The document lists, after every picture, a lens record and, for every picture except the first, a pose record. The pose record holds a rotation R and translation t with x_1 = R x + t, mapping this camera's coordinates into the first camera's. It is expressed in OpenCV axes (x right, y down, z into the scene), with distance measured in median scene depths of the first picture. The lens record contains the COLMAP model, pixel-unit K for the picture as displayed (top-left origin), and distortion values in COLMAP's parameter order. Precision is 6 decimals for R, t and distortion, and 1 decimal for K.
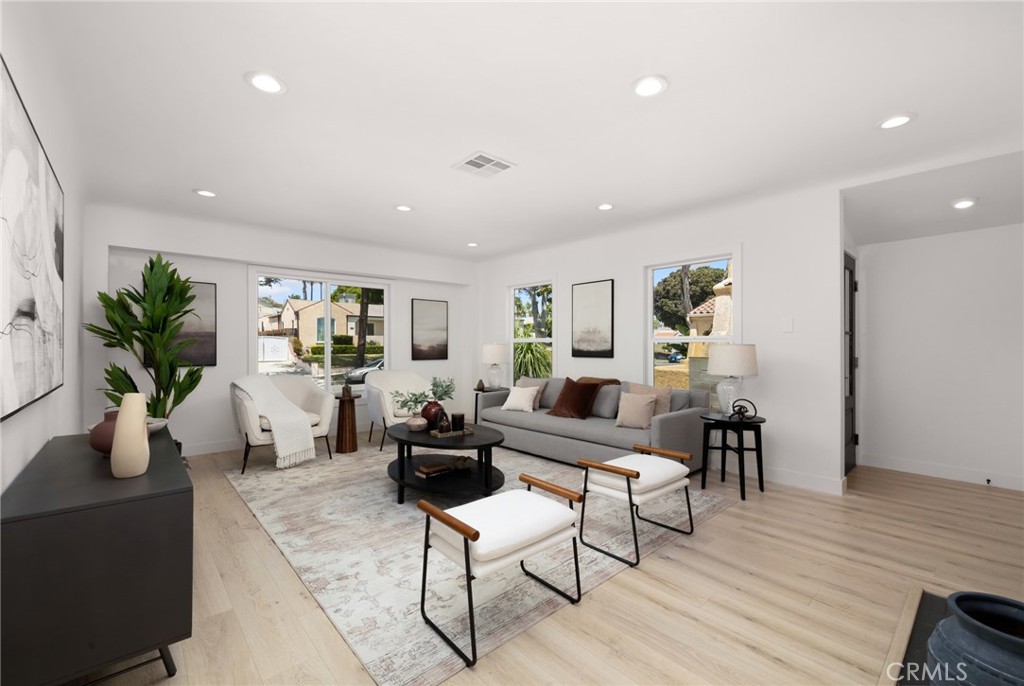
lens RADIAL K [[436.6, 0, 513.7], [0, 436.6, 345.2], [0, 0, 1]] dist [-0.002727, -0.000153]
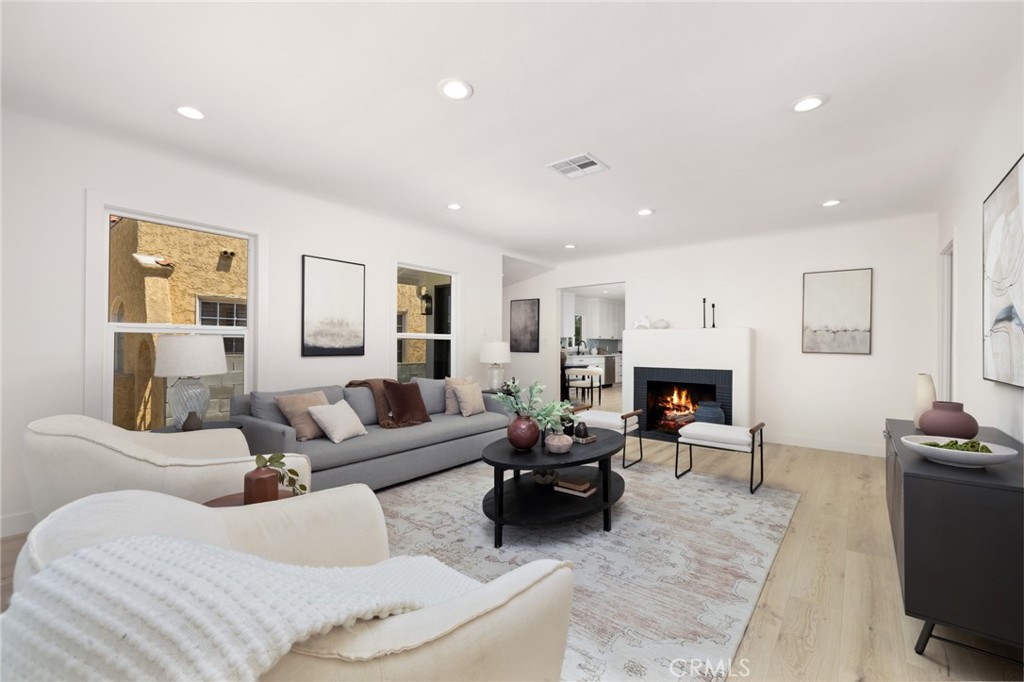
lens RADIAL K [[436.6, 0, 513.1], [0, 436.6, 343.2], [0, 0, 1]] dist [-0.002727, -0.000153]
pose [[-0.173503, 0.002911, 0.984829, -1.097189], [-0.005956, 0.999974, -0.004005, 0.010086], [-0.984815, -0.006560, -0.173481, 1.385814]]
